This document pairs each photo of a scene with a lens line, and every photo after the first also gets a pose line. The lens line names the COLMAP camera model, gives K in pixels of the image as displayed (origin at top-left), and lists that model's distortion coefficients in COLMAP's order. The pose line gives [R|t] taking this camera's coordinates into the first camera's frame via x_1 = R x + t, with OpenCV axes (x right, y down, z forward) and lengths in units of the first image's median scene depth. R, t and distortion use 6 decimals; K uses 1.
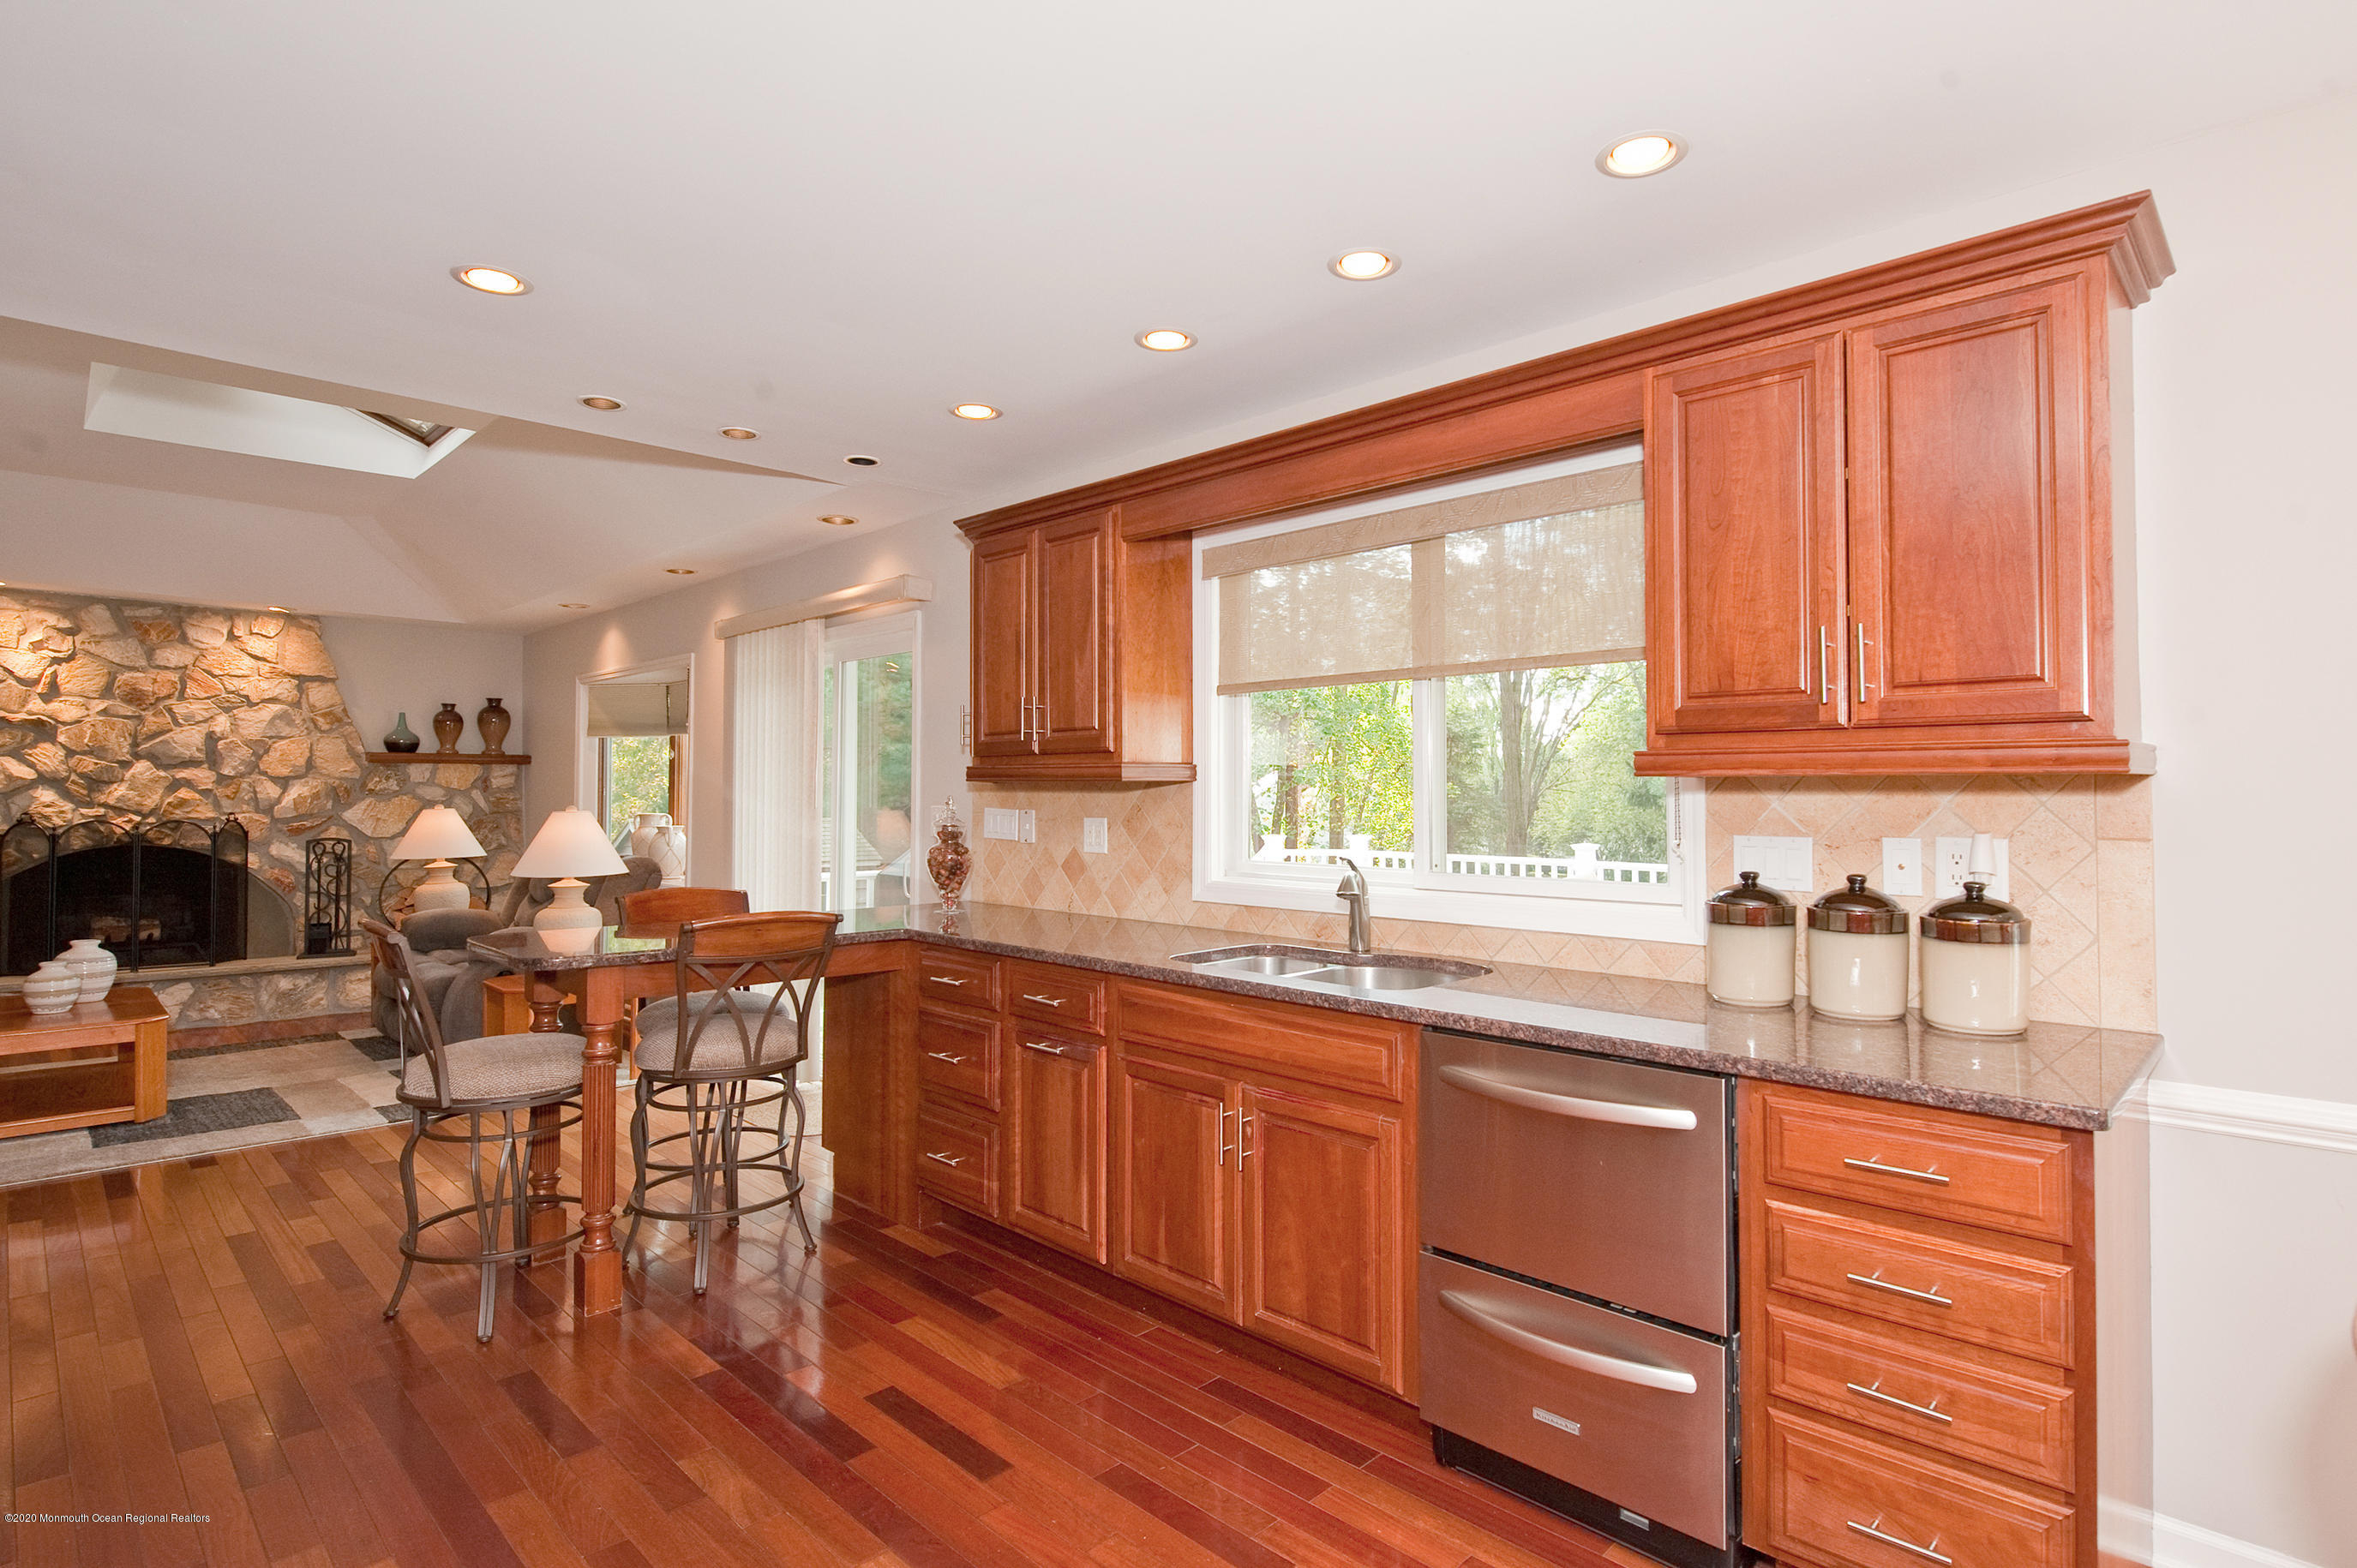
lens RADIAL K [[1119.6, 0, 1189.8], [0, 1119.6, 764.9], [0, 0, 1]] dist [-0.012495, -0.000271]
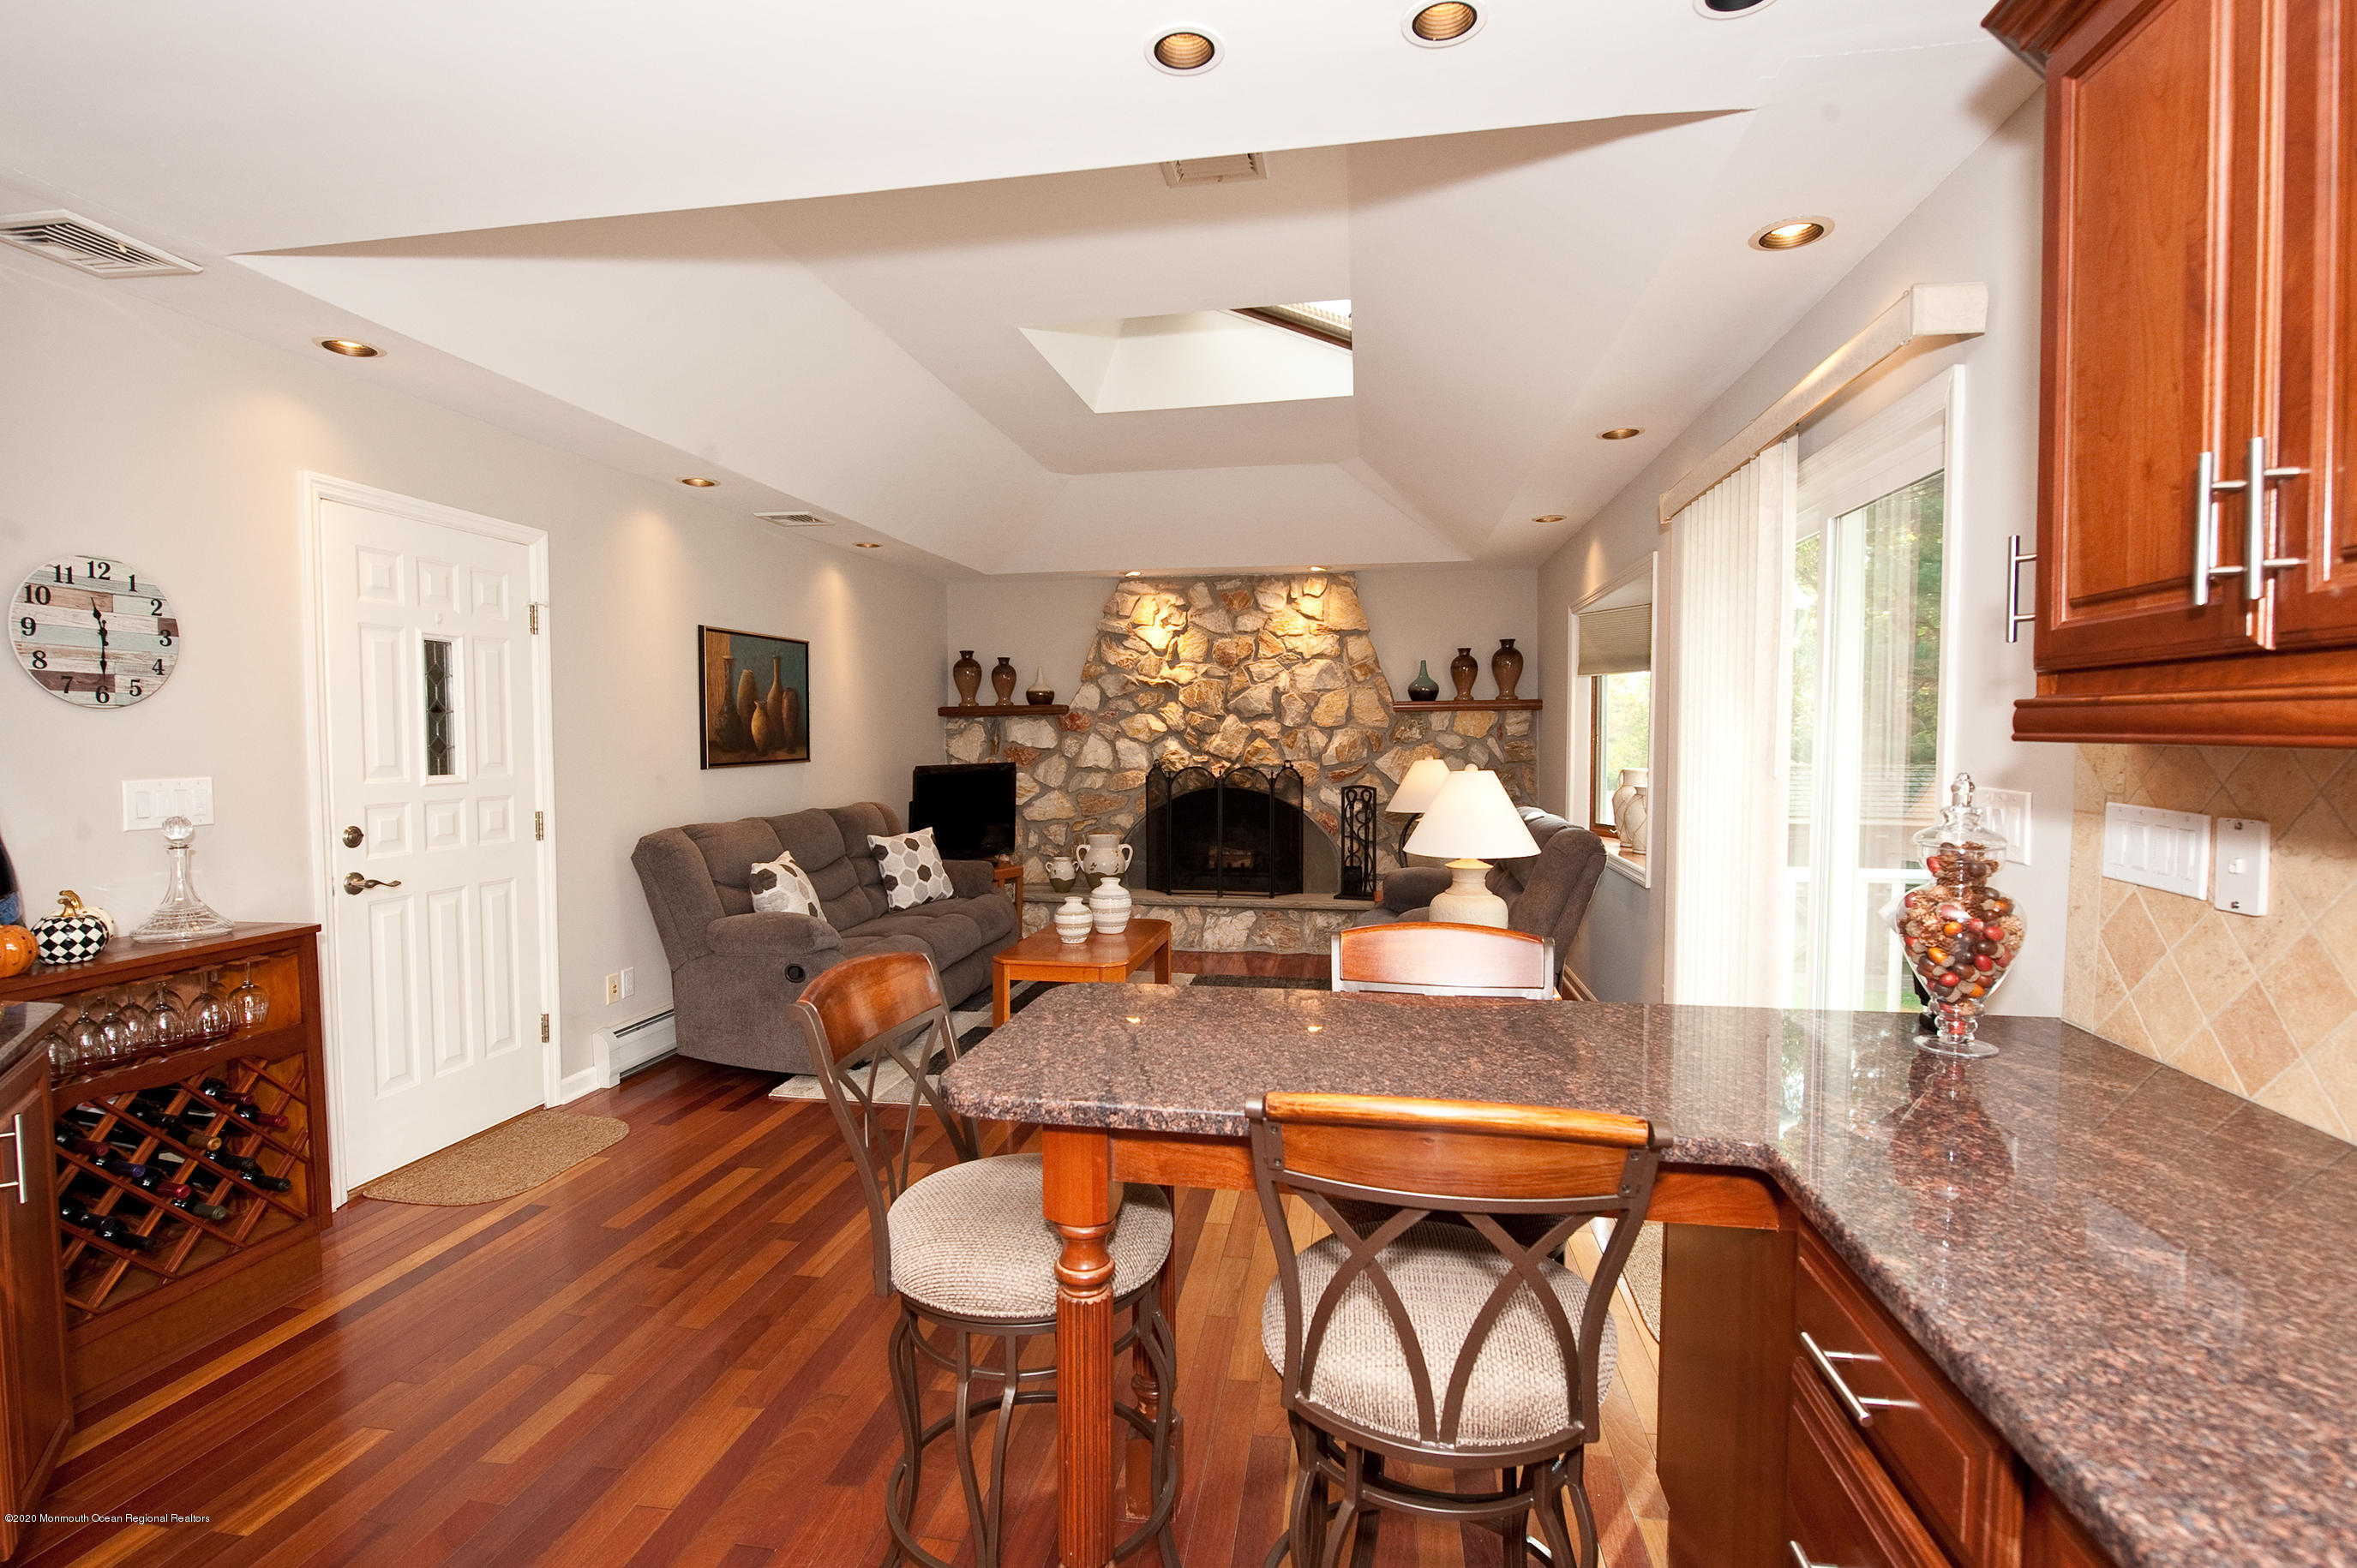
lens RADIAL K [[1119.6, 0, 1180.0], [0, 1119.6, 795.2], [0, 0, 1]] dist [-0.012495, -0.000271]
pose [[0.591199, 0.038573, -0.805603, -0.030650], [0.026452, 0.997391, 0.067168, 0.000166], [0.806092, -0.061019, 0.588636, 0.257659]]
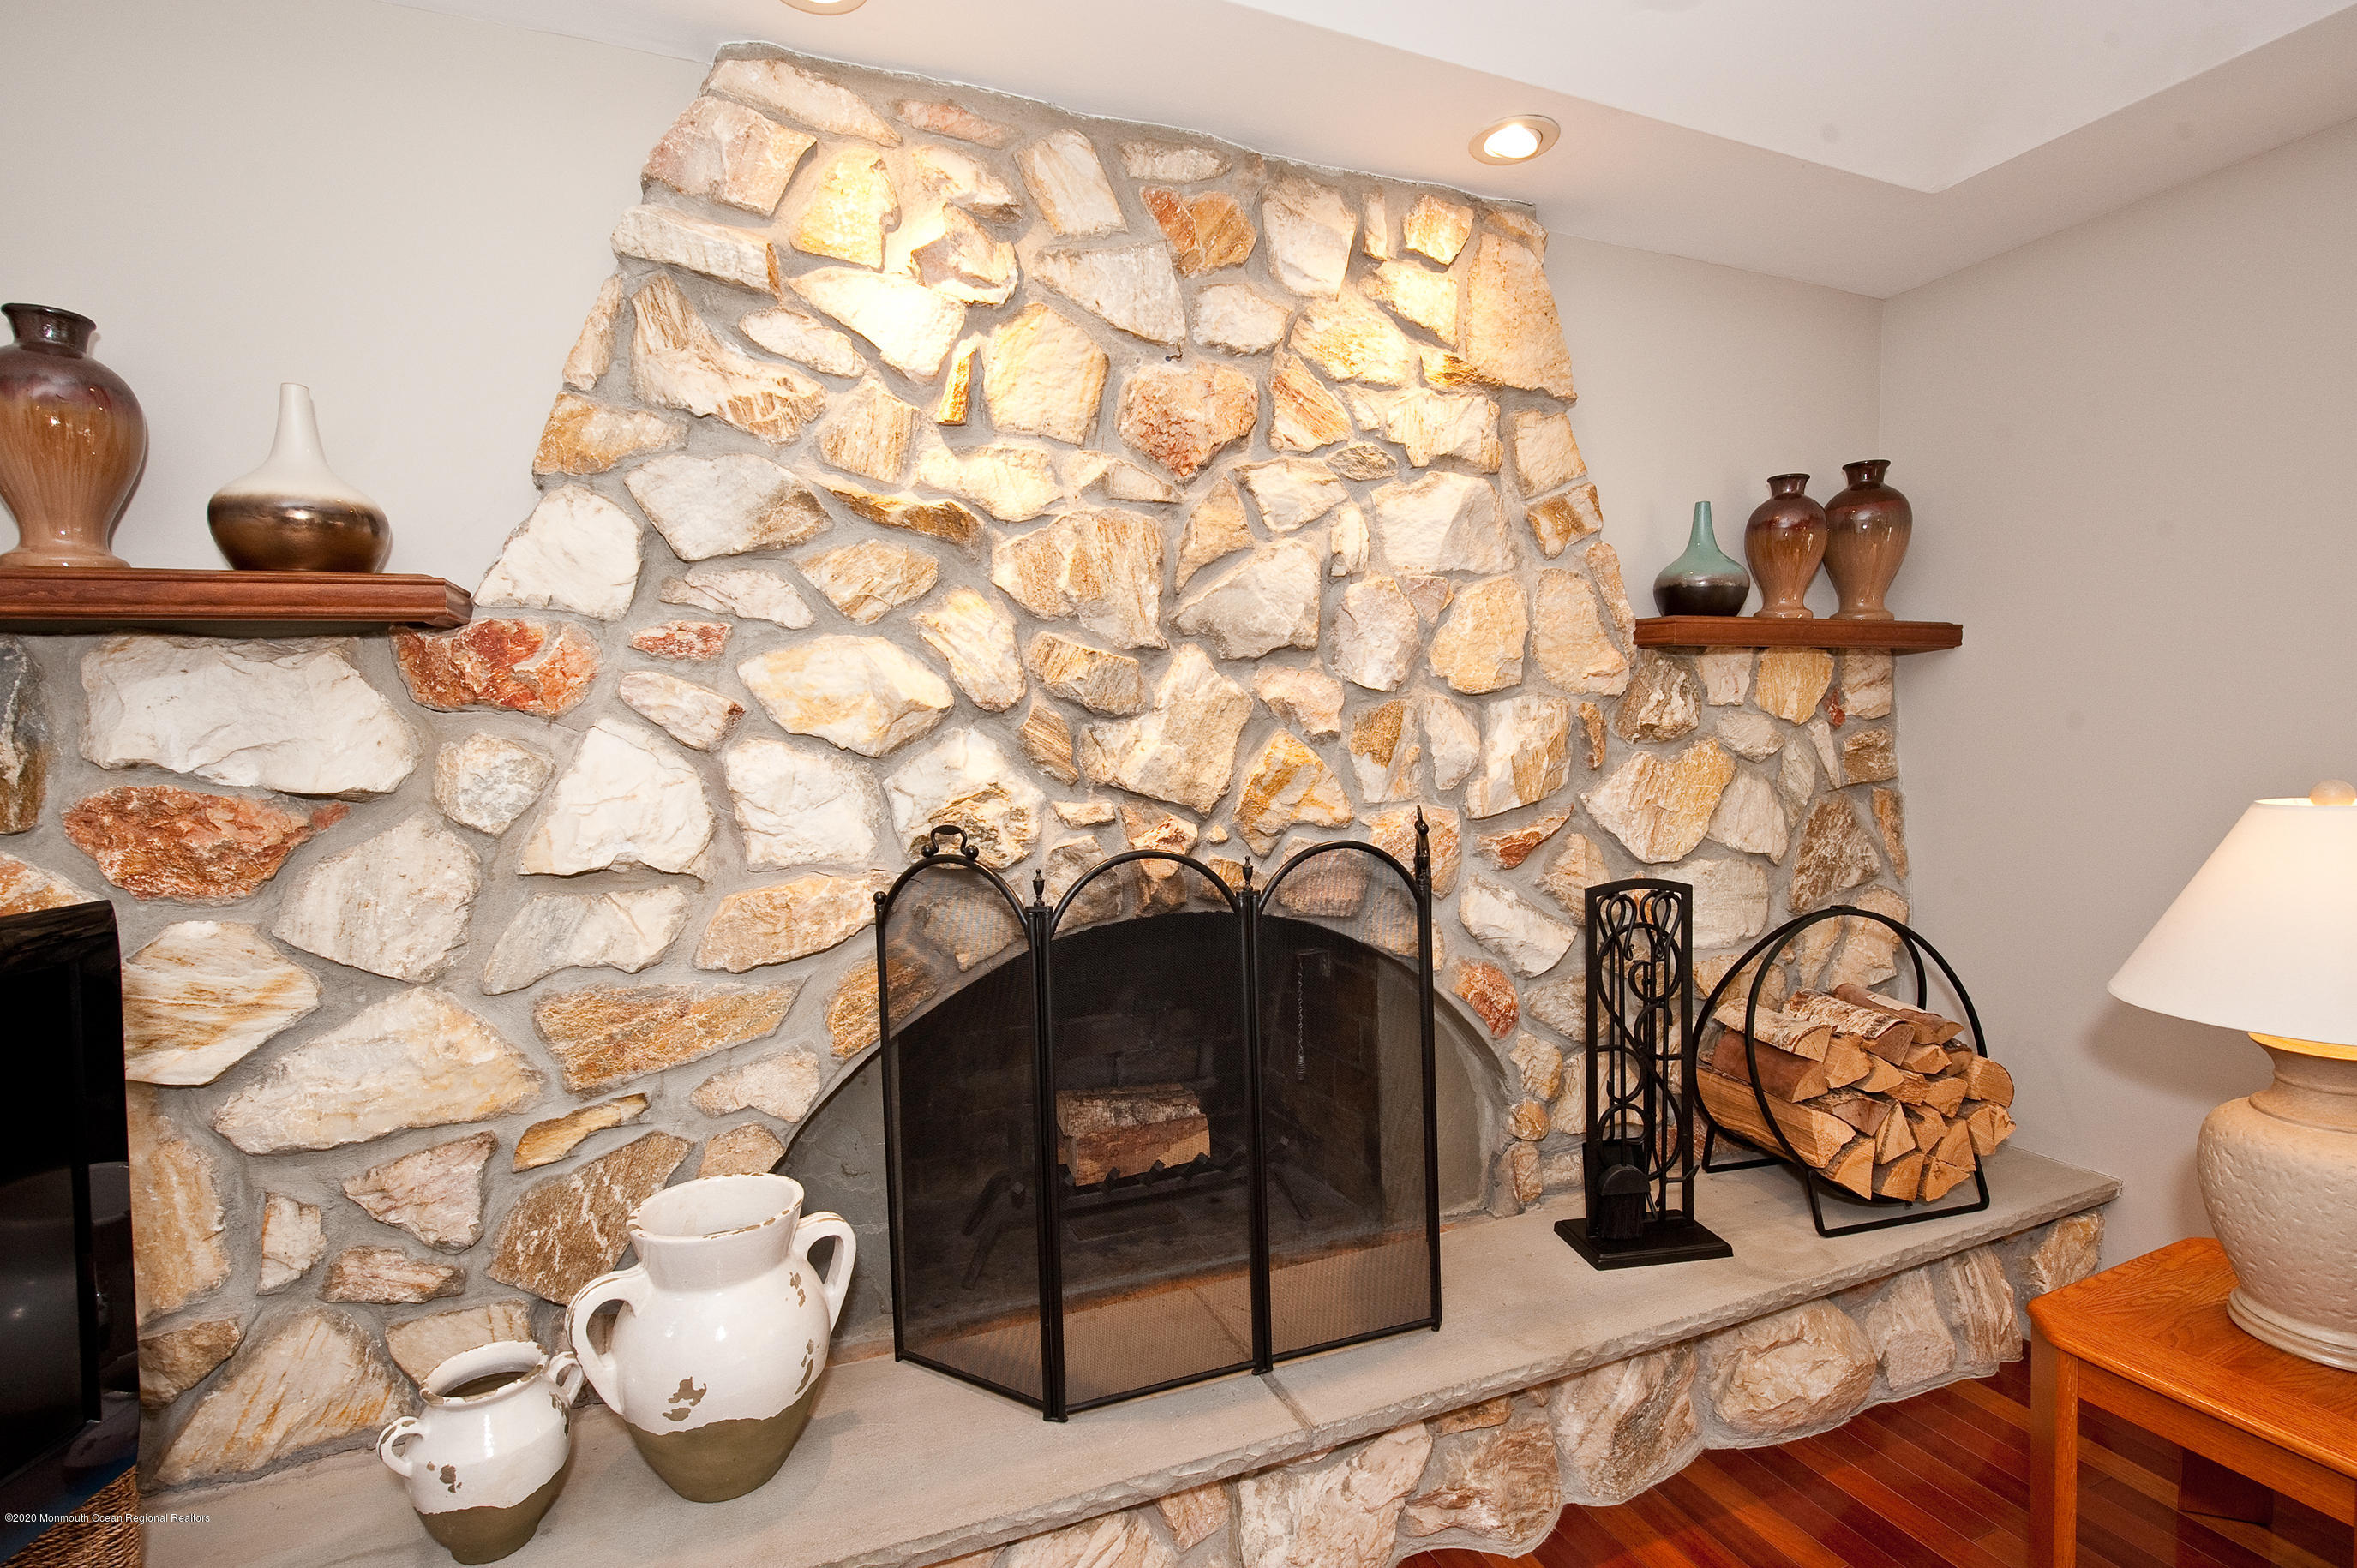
lens RADIAL K [[1119.6, 0, 1231.4], [0, 1119.6, 787.8], [0, 0, 1]] dist [-0.012495, -0.000271]
pose [[0.927134, 0.010105, -0.374593, -0.798316], [0.023434, 0.996116, 0.084872, 0.009601], [0.373996, -0.087466, 0.923297, 0.690758]]
